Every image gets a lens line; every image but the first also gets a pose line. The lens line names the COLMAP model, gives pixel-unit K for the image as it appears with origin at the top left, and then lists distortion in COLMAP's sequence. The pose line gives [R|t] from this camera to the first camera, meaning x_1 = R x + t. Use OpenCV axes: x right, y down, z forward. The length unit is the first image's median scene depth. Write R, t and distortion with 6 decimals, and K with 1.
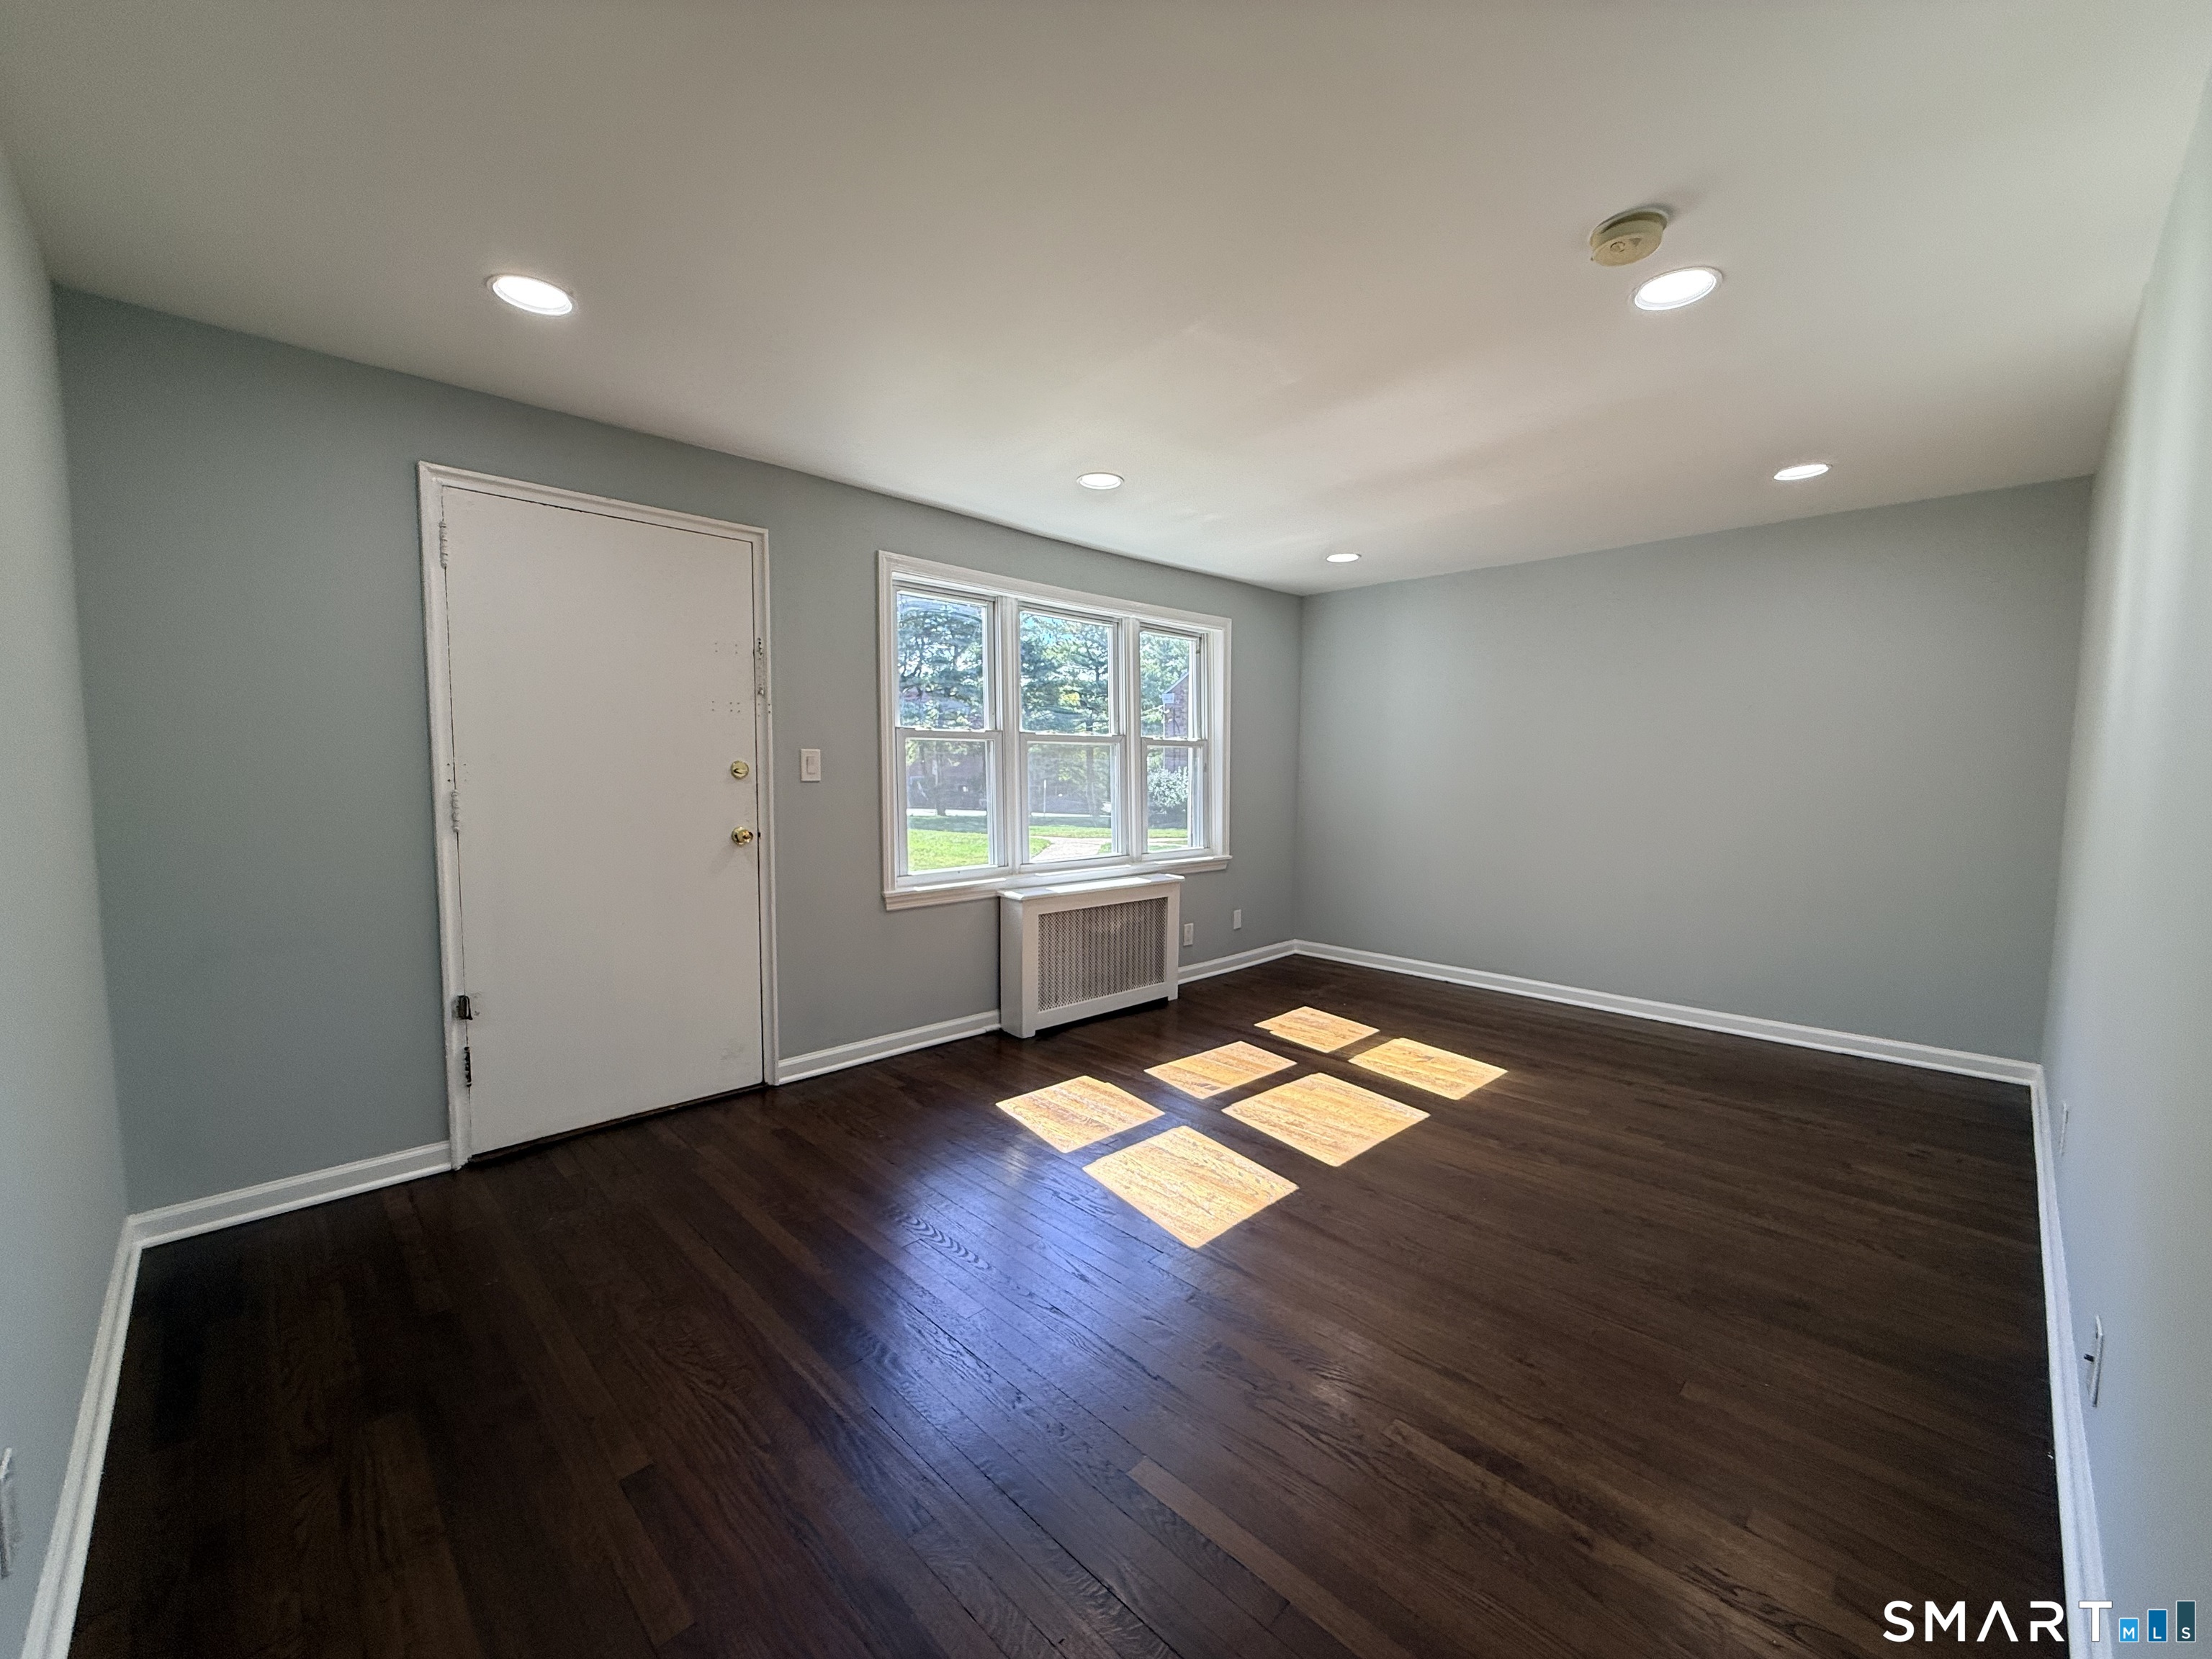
lens RADIAL K [[876.6, 0, 1102.1], [0, 876.6, 819.9], [0, 0, 1]] dist [-0.000397, 0.000055]
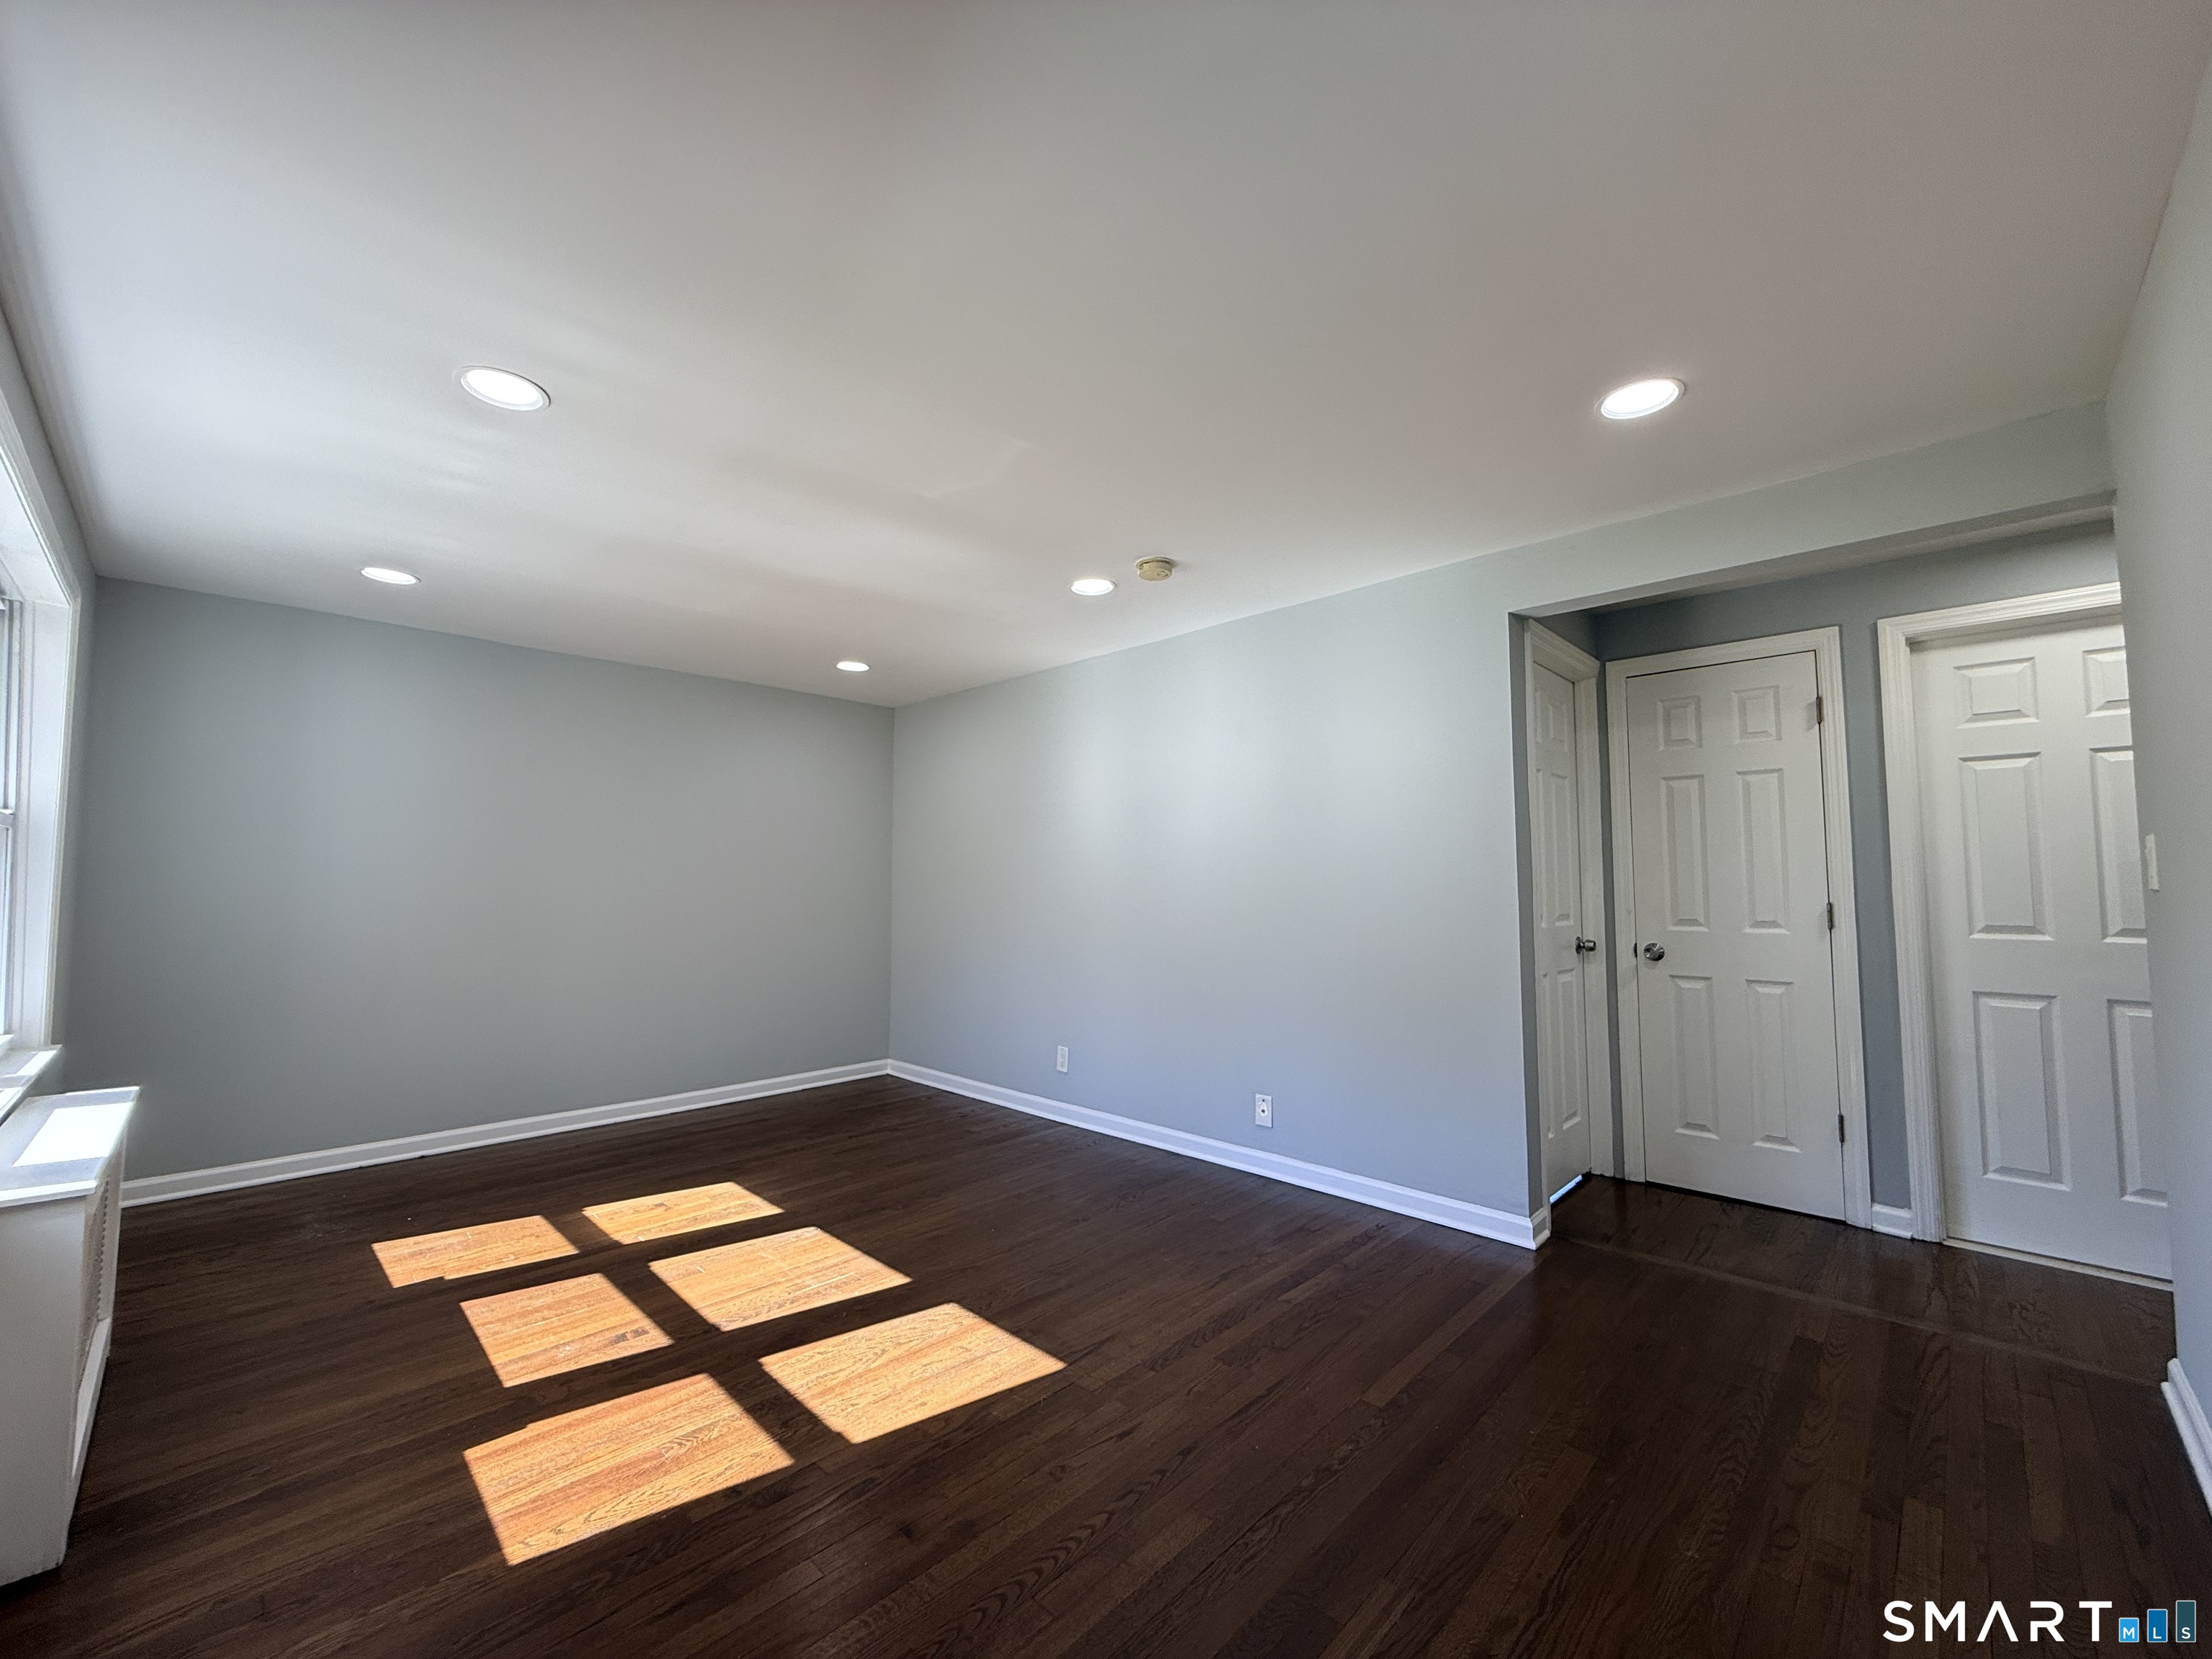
lens RADIAL K [[876.6, 0, 1103.4], [0, 876.6, 825.6], [0, 0, 1]] dist [-0.000397, 0.000055]
pose [[-0.017470, 0.063389, 0.997836, -0.740628], [0.061470, 0.996169, -0.062207, -0.032671], [-0.997956, 0.060250, -0.021300, 0.780386]]
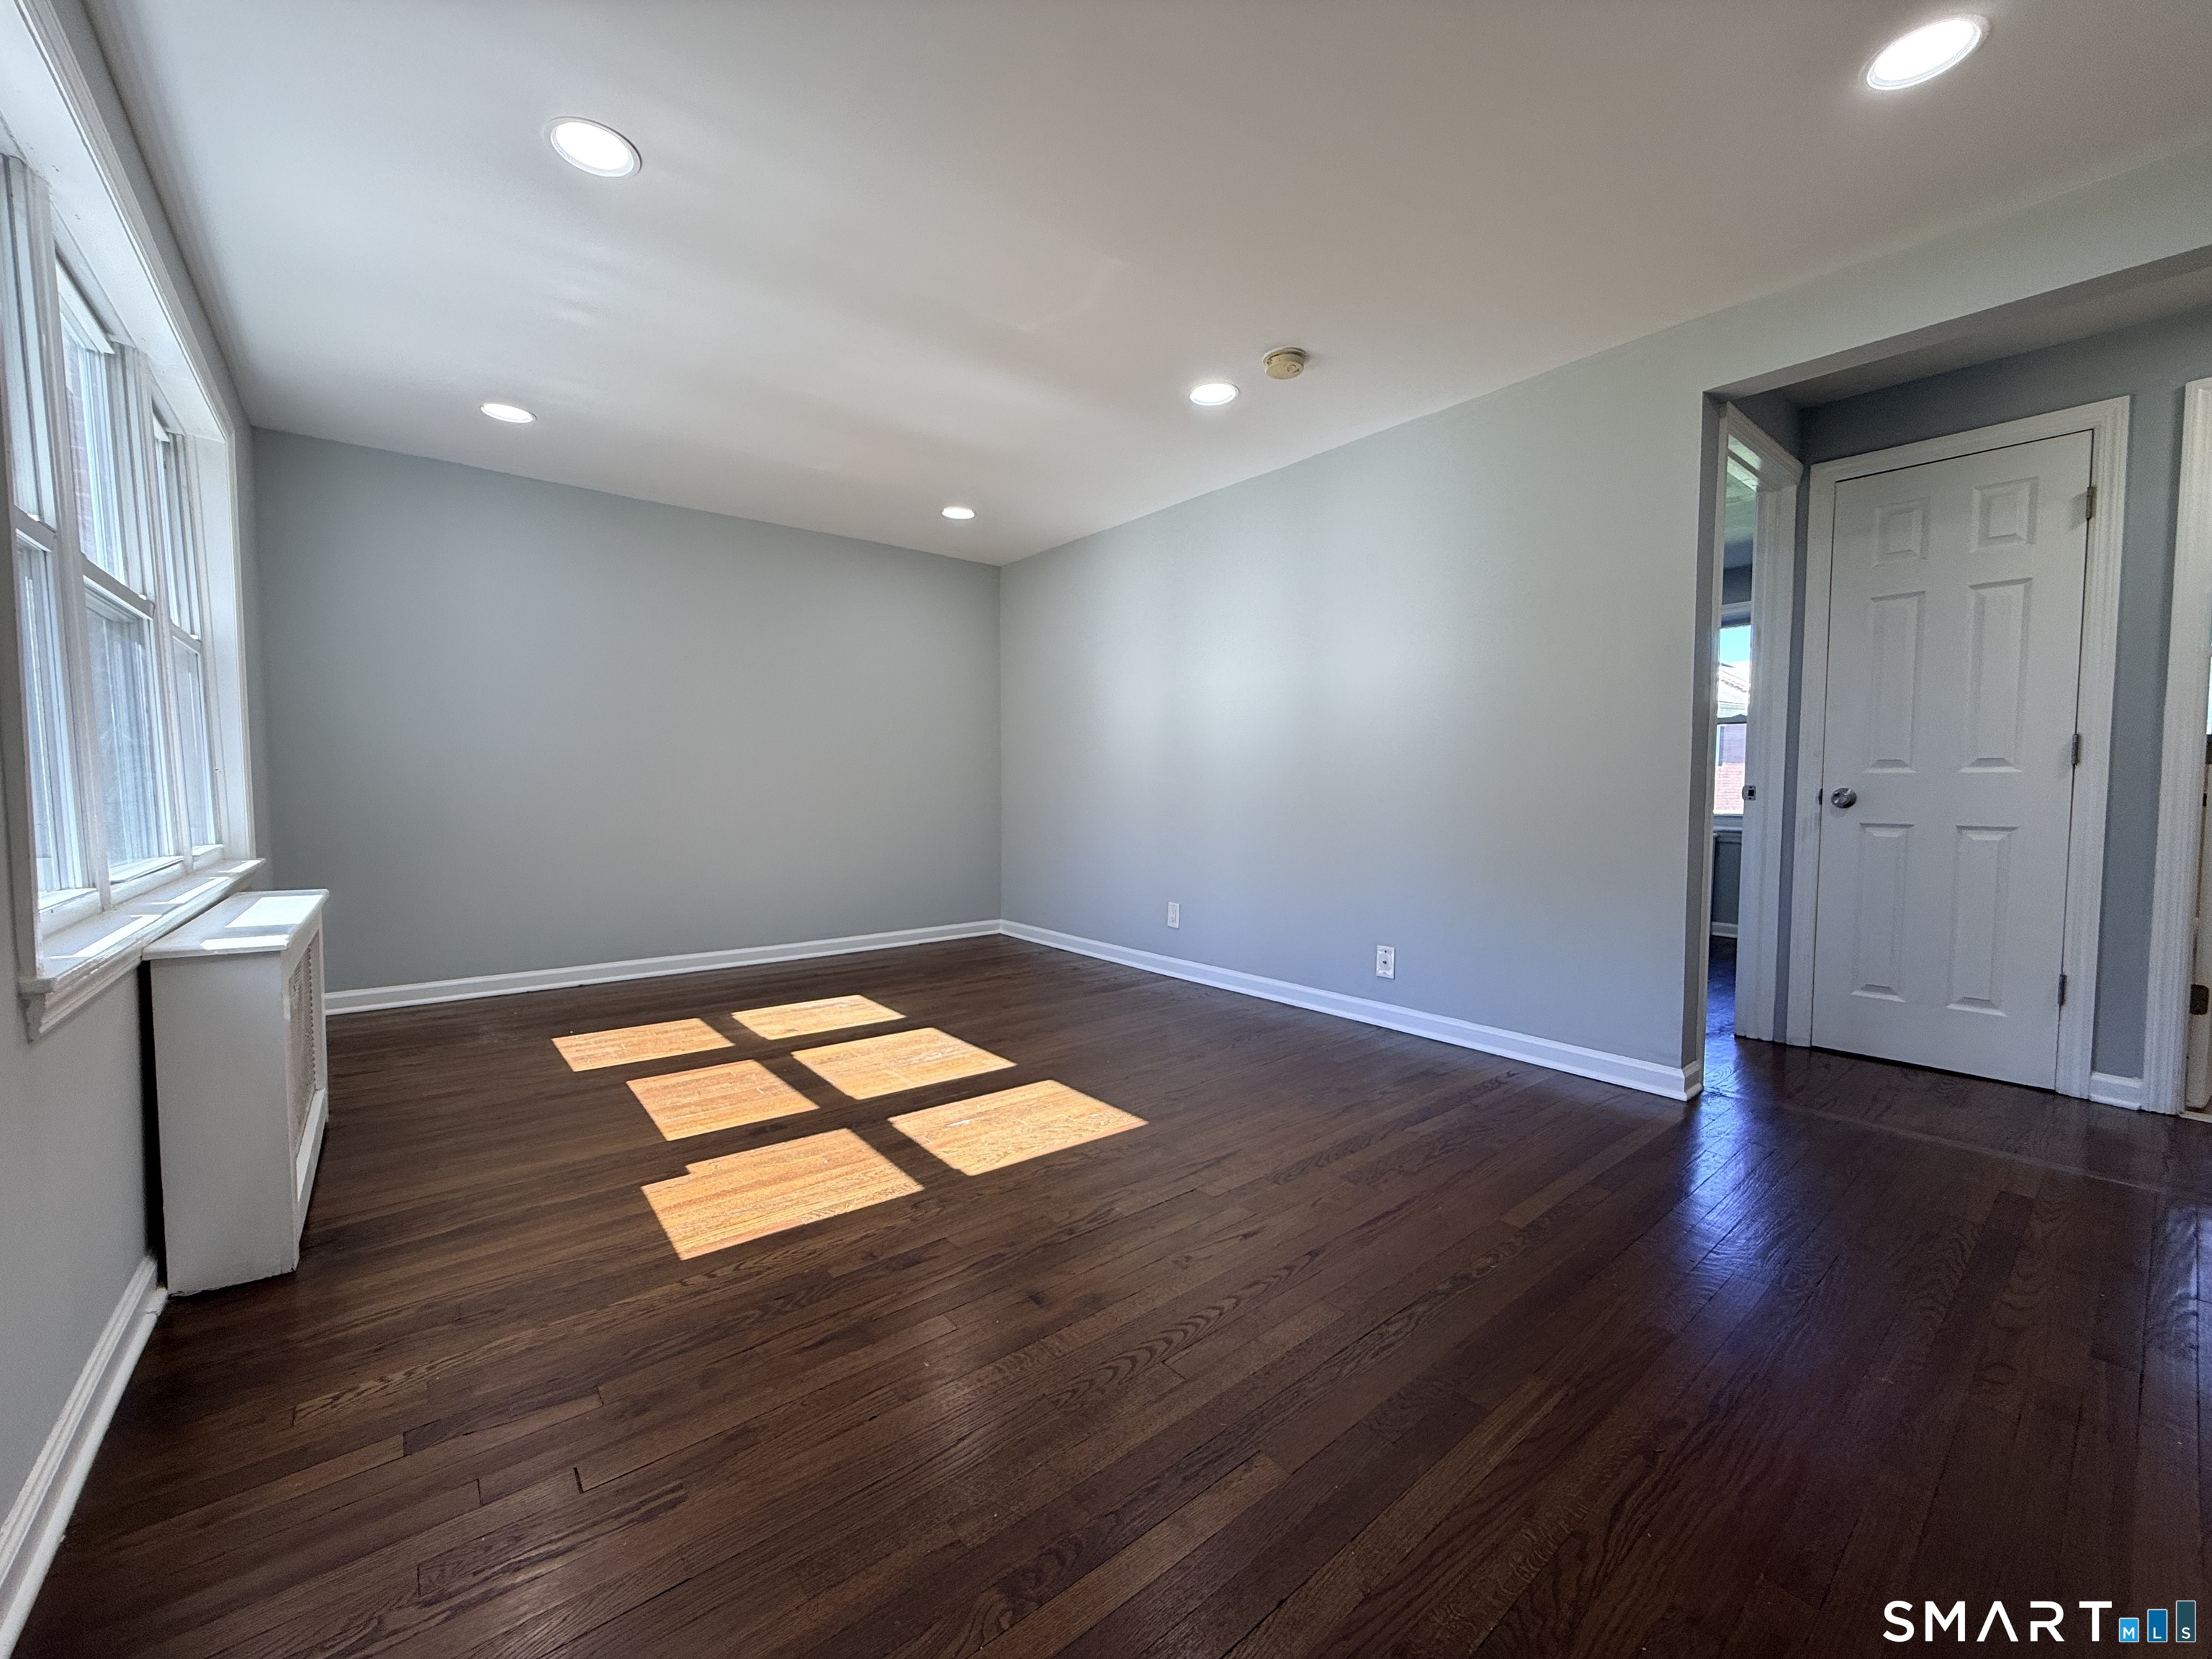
lens RADIAL K [[876.6, 0, 1104.7], [0, 876.6, 822.9], [0, 0, 1]] dist [-0.000397, 0.000055]
pose [[0.096142, -0.048988, 0.994161, -0.693129], [0.057306, 0.997404, 0.043606, 0.049055], [-0.993717, 0.052779, 0.098700, 0.806052]]
